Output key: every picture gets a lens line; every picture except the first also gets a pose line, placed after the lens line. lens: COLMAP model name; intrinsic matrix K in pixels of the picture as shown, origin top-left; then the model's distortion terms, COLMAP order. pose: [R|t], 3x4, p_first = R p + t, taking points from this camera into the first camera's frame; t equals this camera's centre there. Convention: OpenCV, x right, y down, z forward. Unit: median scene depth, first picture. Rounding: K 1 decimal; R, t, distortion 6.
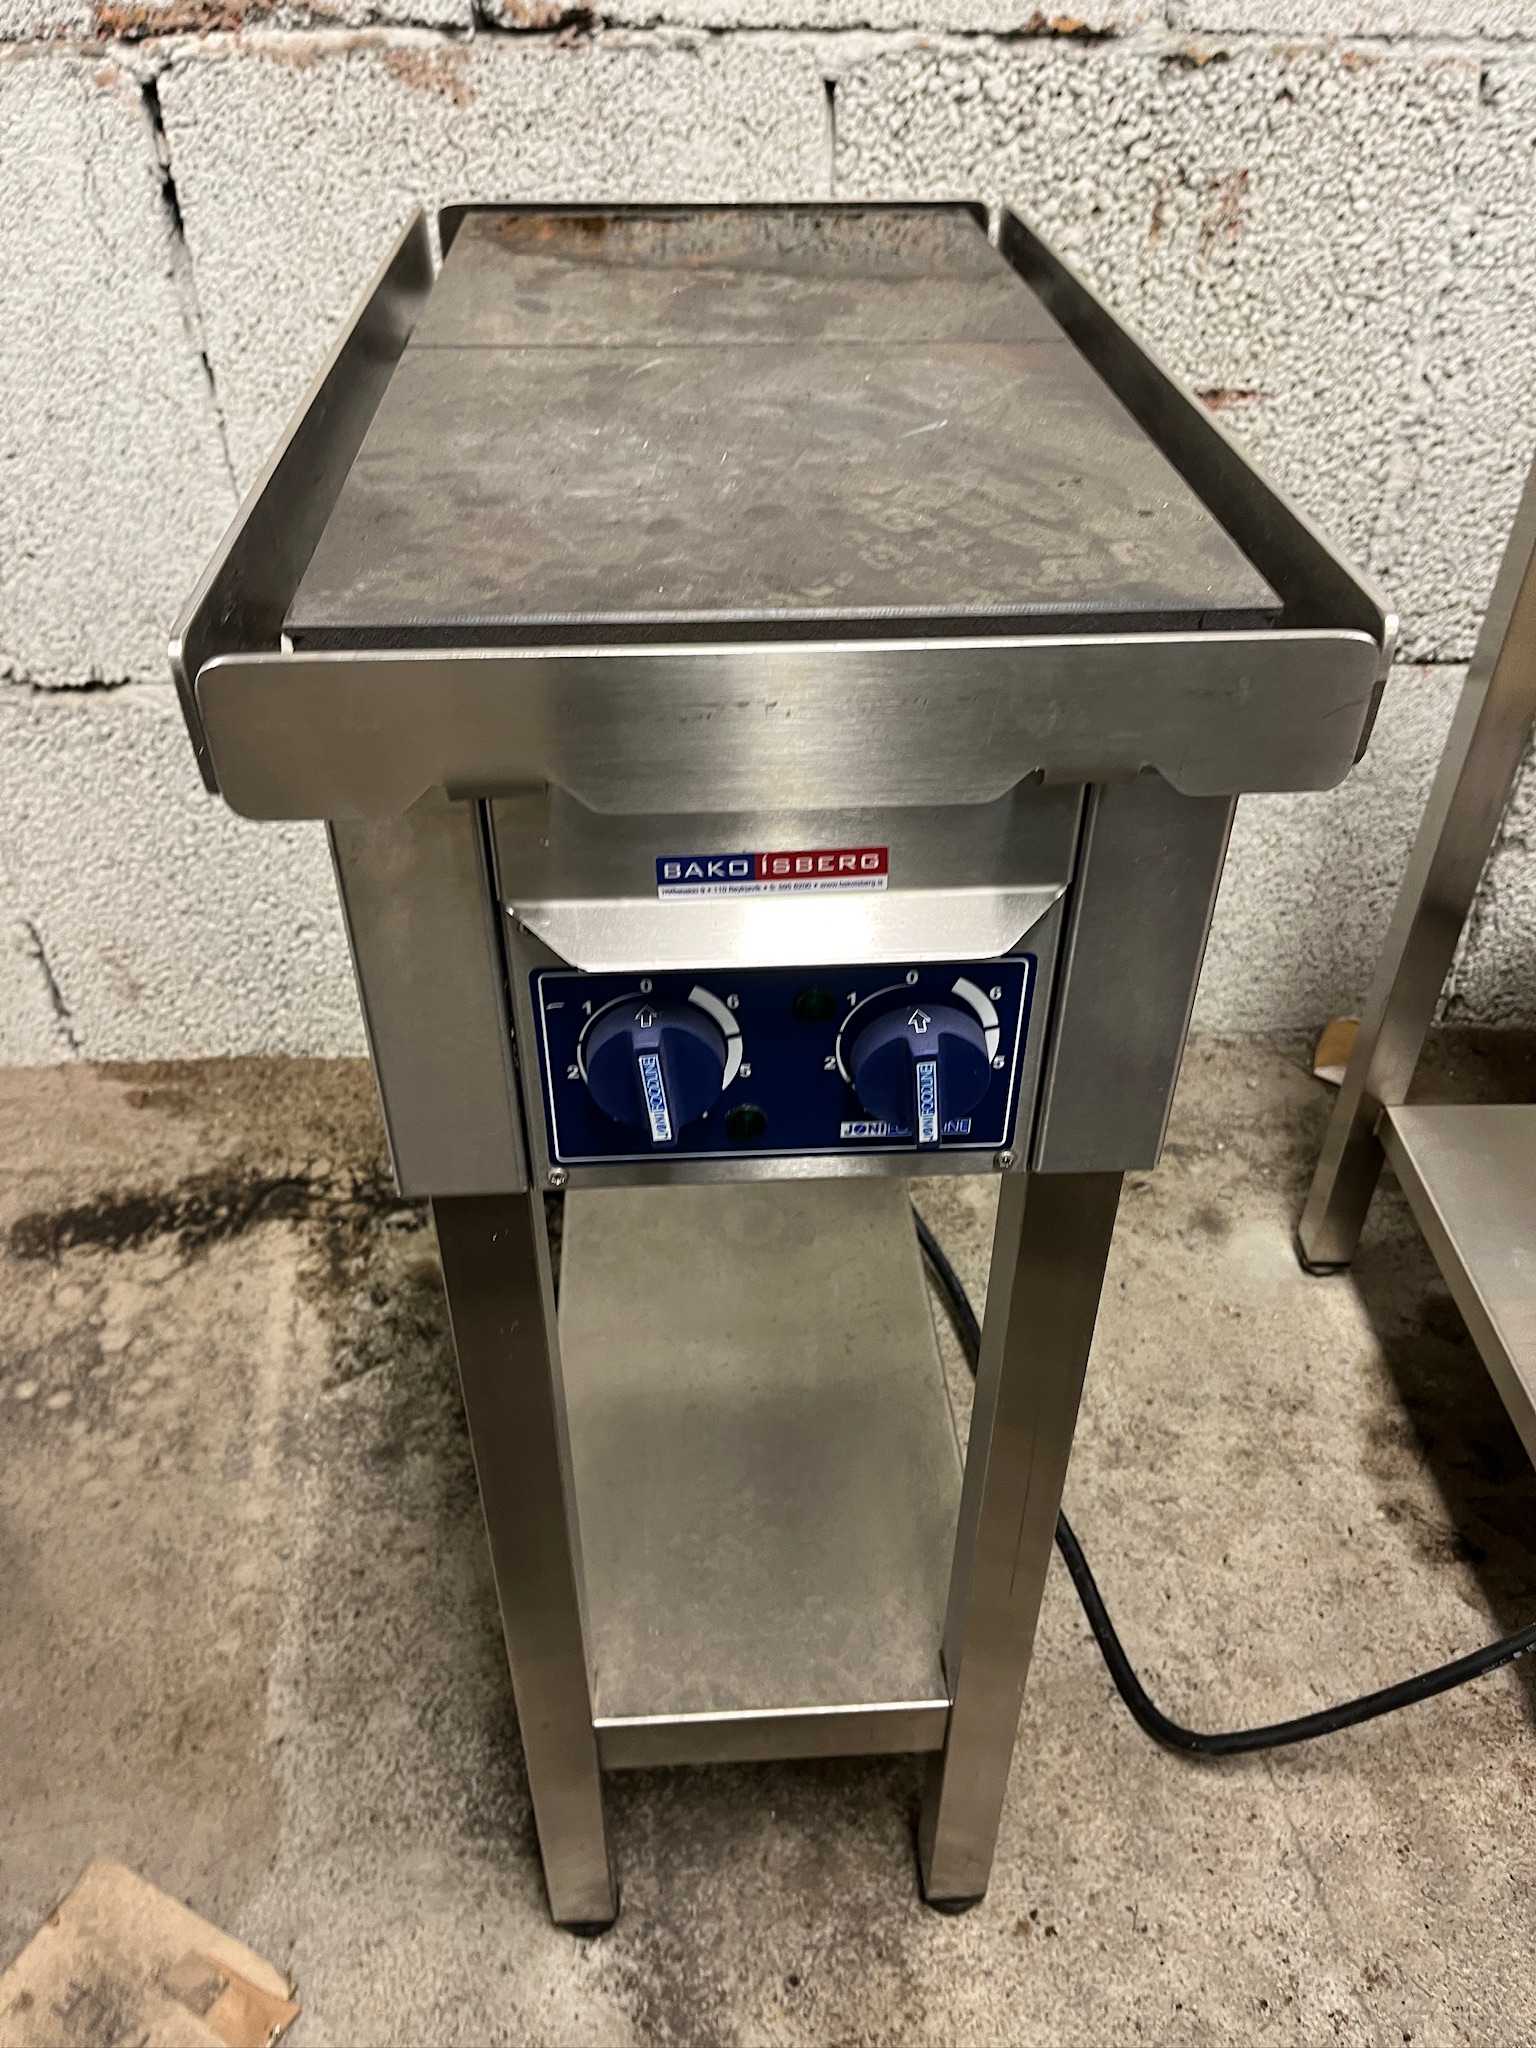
lens RADIAL K [[1544.5, 0, 762.9], [0, 1544.5, 1051.8], [0, 0, 1]] dist [0.081692, -0.120016]
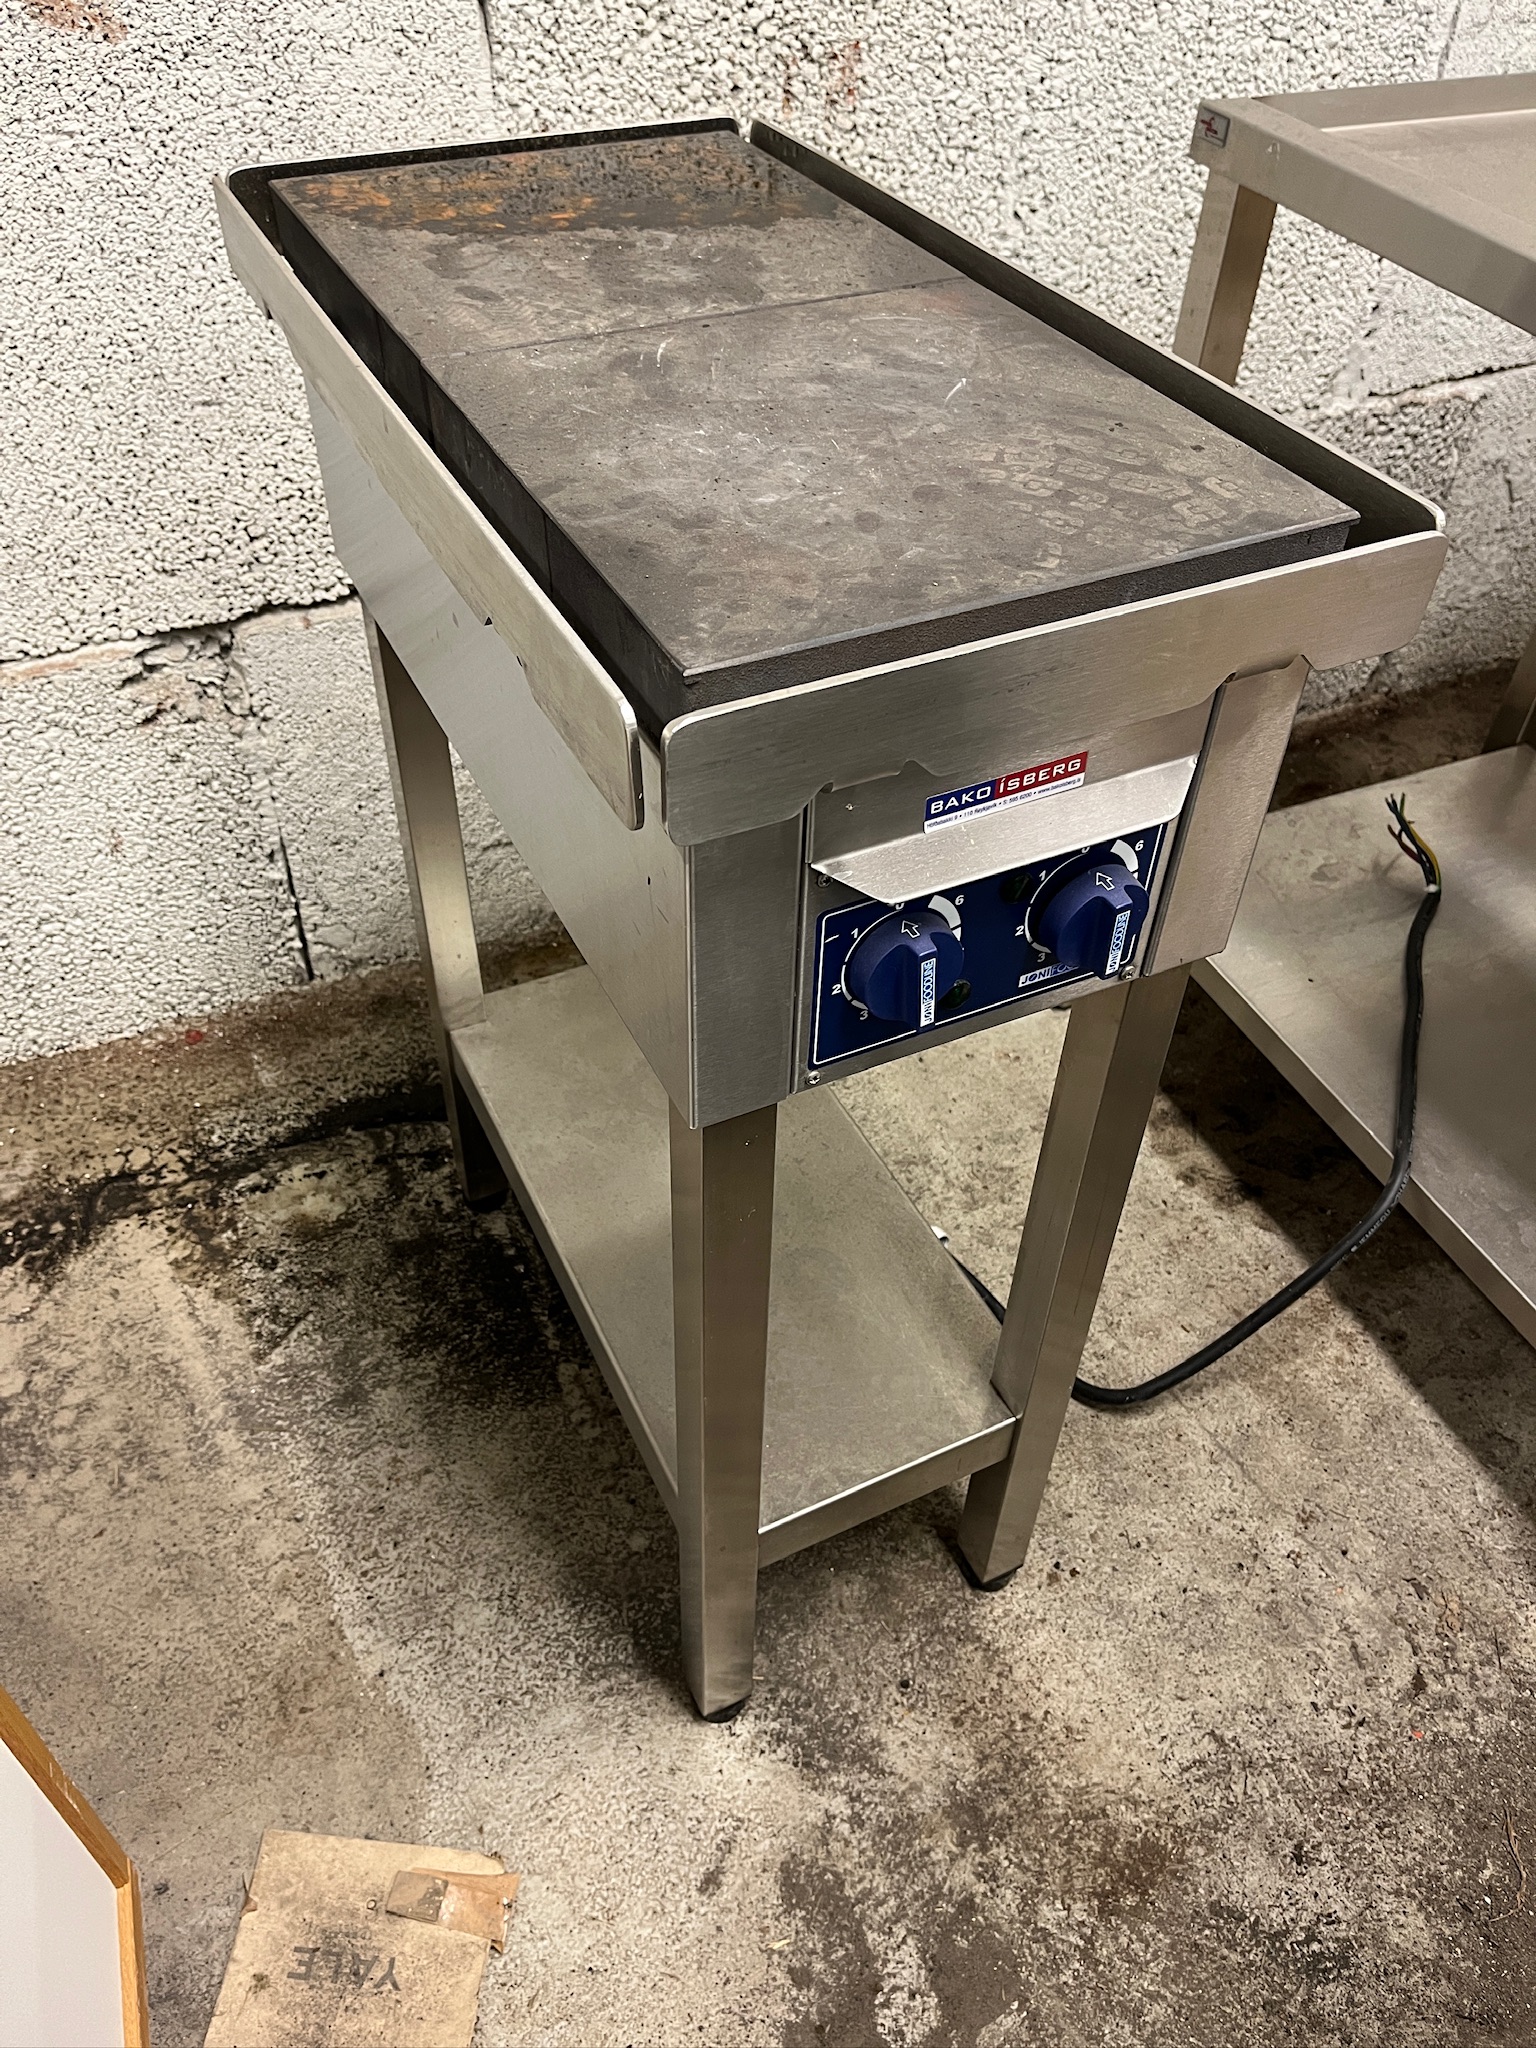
lens RADIAL K [[1544.5, 0, 752.0], [0, 1544.5, 1036.6], [0, 0, 1]] dist [0.081692, -0.120016]
pose [[0.923835, -0.253690, 0.286653, -0.261207], [0.222944, 0.965325, 0.135810, -0.062258], [-0.311167, -0.061558, 0.948359, -0.055061]]
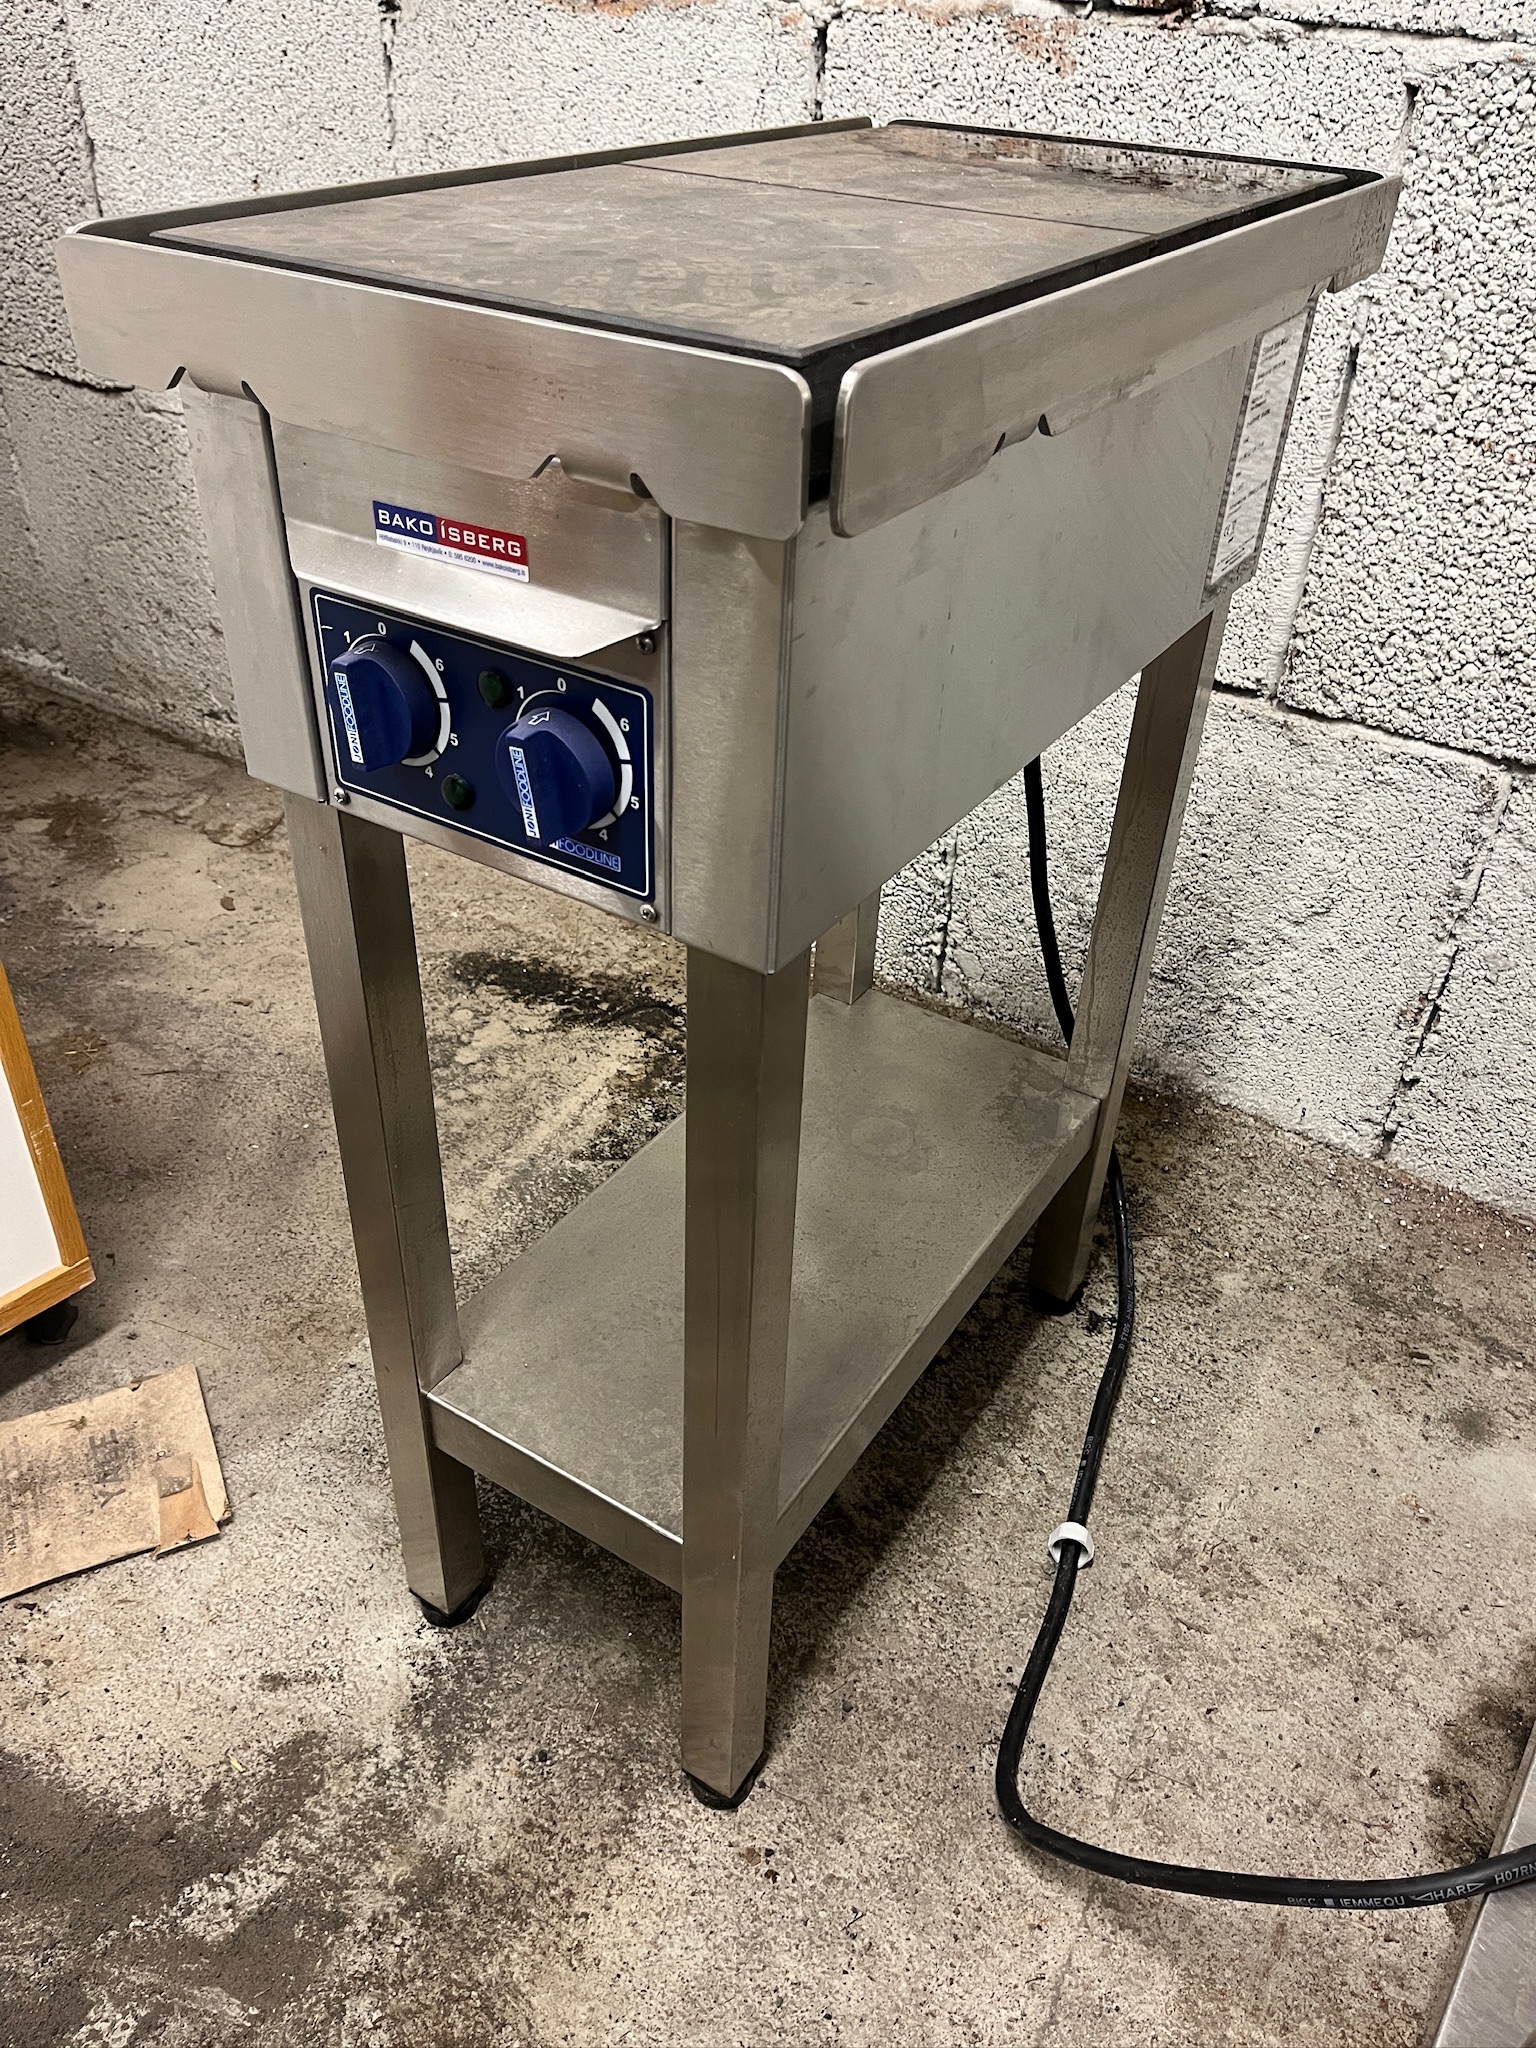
lens RADIAL K [[1544.5, 0, 773.0], [0, 1544.5, 1048.9], [0, 0, 1]] dist [0.081692, -0.120016]
pose [[0.807859, 0.367305, -0.460924, 0.391649], [-0.391103, 0.919148, 0.046974, 0.037834], [0.440911, 0.142320, 0.886196, 0.056726]]
